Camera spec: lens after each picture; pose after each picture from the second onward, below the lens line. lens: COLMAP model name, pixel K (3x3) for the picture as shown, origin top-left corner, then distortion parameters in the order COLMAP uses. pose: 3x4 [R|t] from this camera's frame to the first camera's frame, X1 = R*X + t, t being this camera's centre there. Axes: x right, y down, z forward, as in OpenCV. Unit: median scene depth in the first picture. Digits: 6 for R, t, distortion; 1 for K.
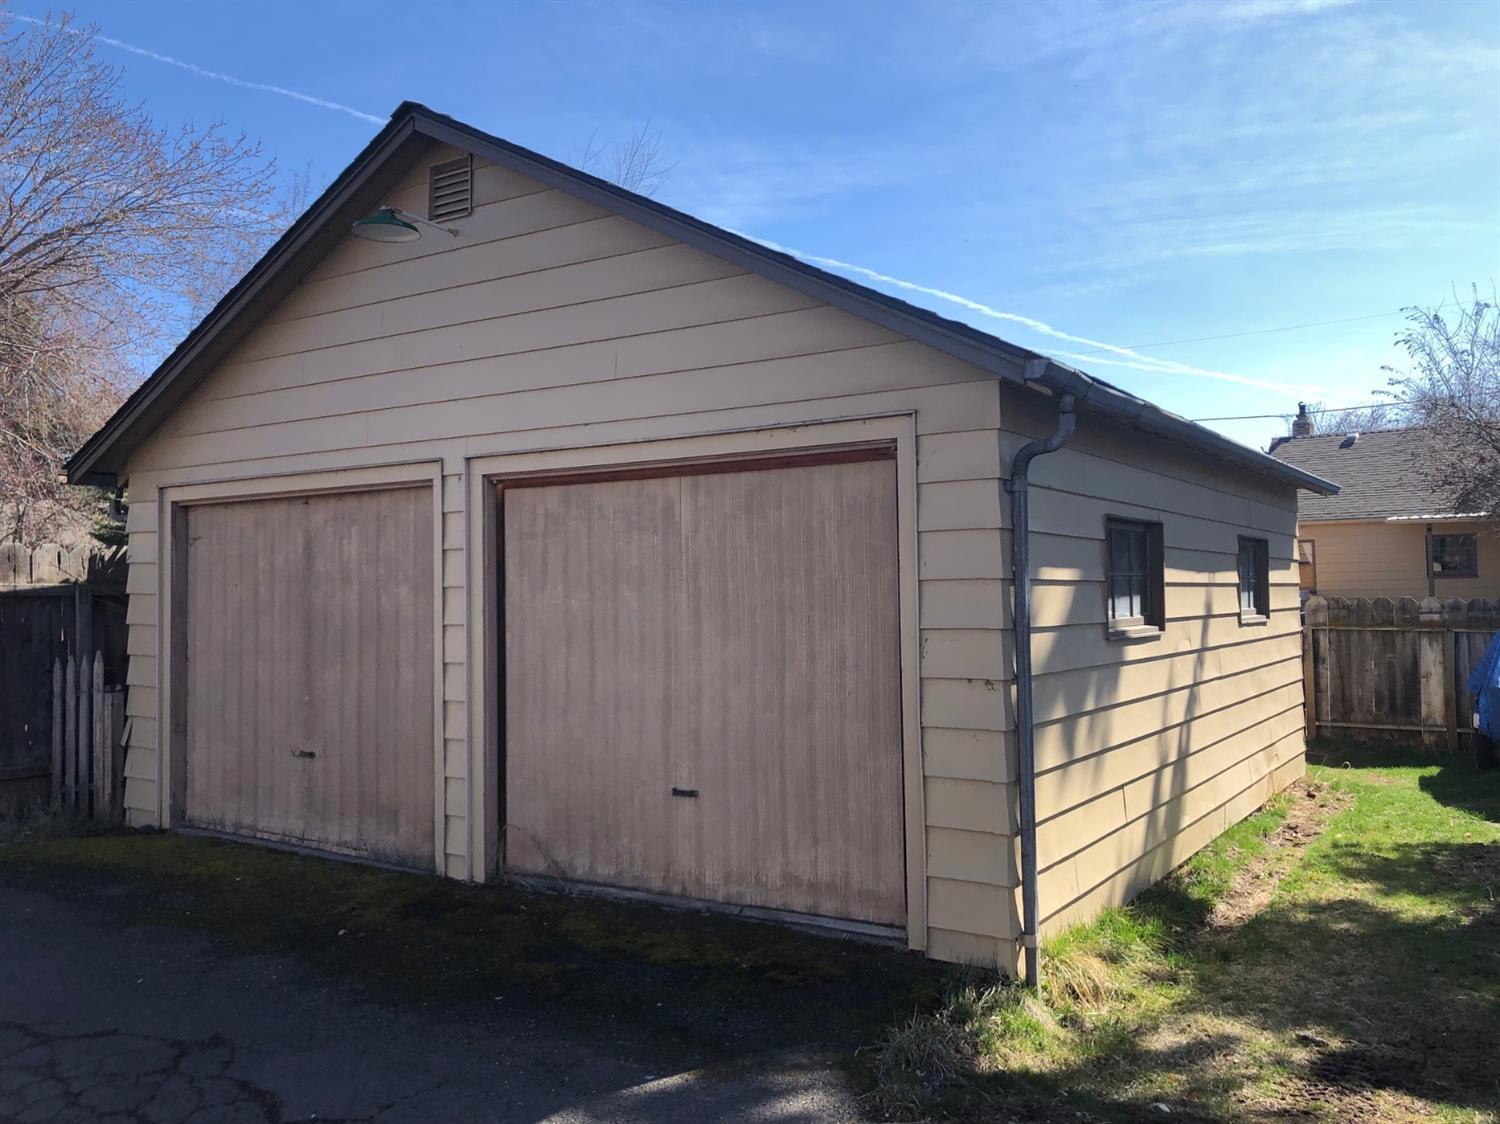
lens RADIAL K [[1198.0, 0, 743.2], [0, 1198.0, 551.8], [0, 0, 1]] dist [0.054743, -0.140203]
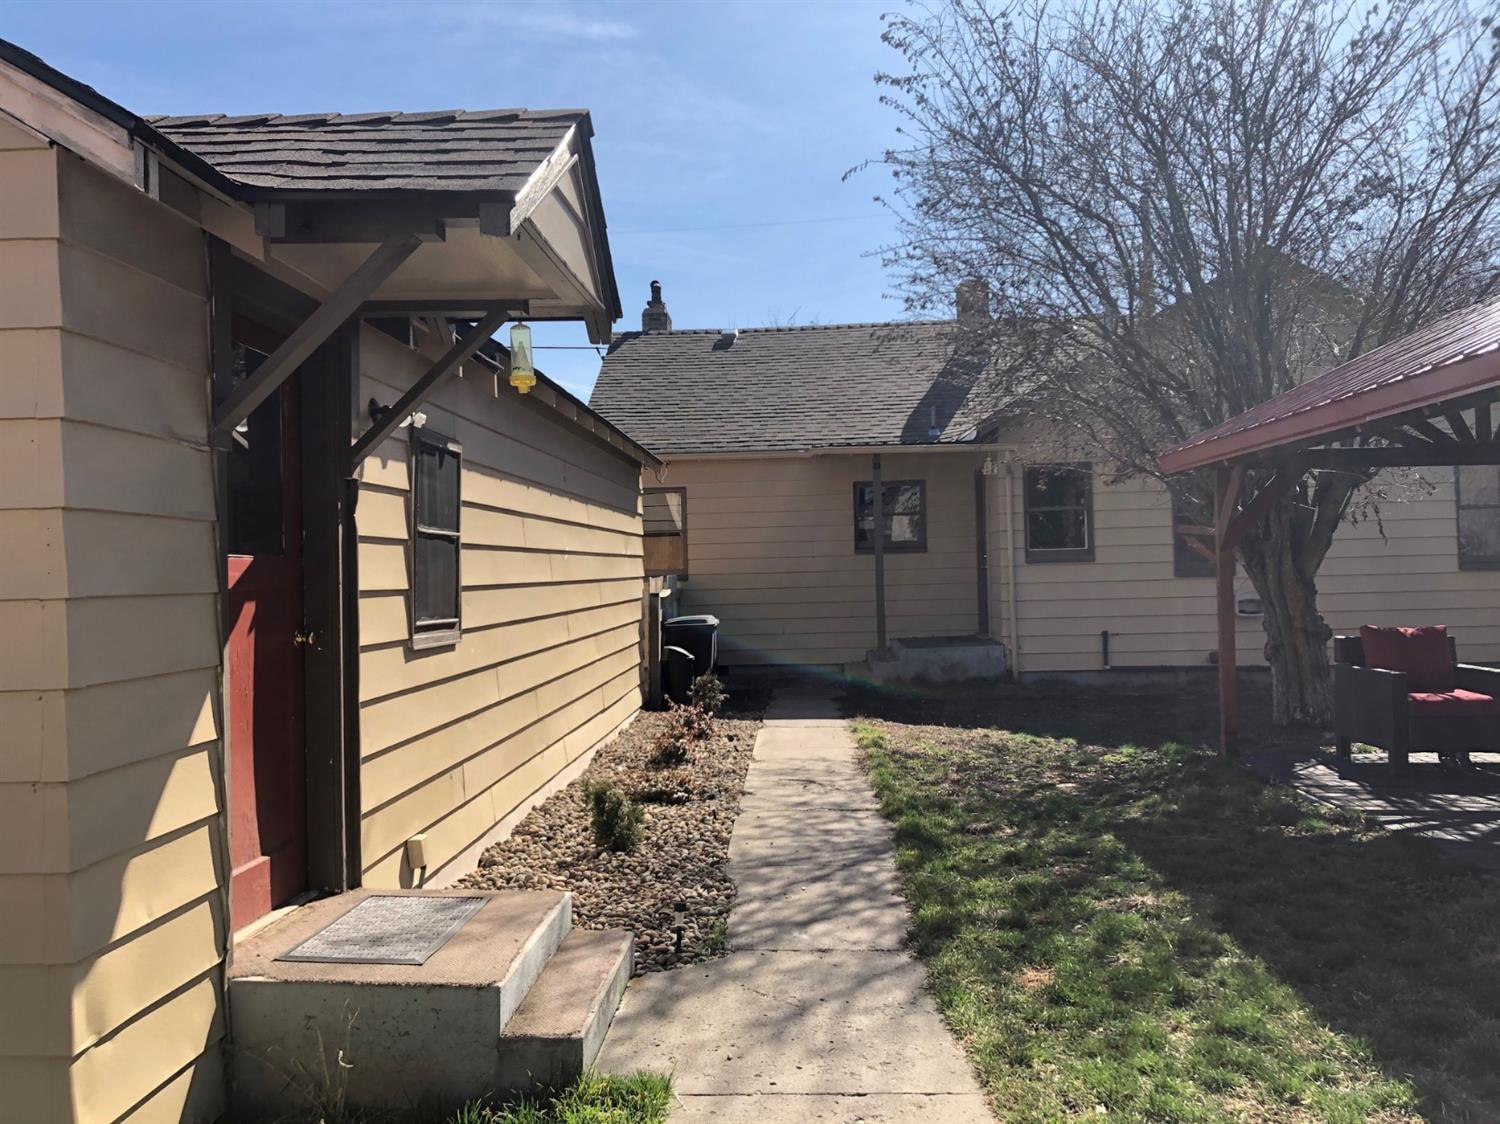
lens RADIAL K [[1198.0, 0, 743.2], [0, 1198.0, 551.8], [0, 0, 1]] dist [0.054743, -0.140203]
pose [[0.867255, -0.006169, 0.497827, 0.183596], [-0.005962, 0.999723, 0.022775, 0.005458], [-0.497829, -0.022720, 0.866977, 0.418152]]
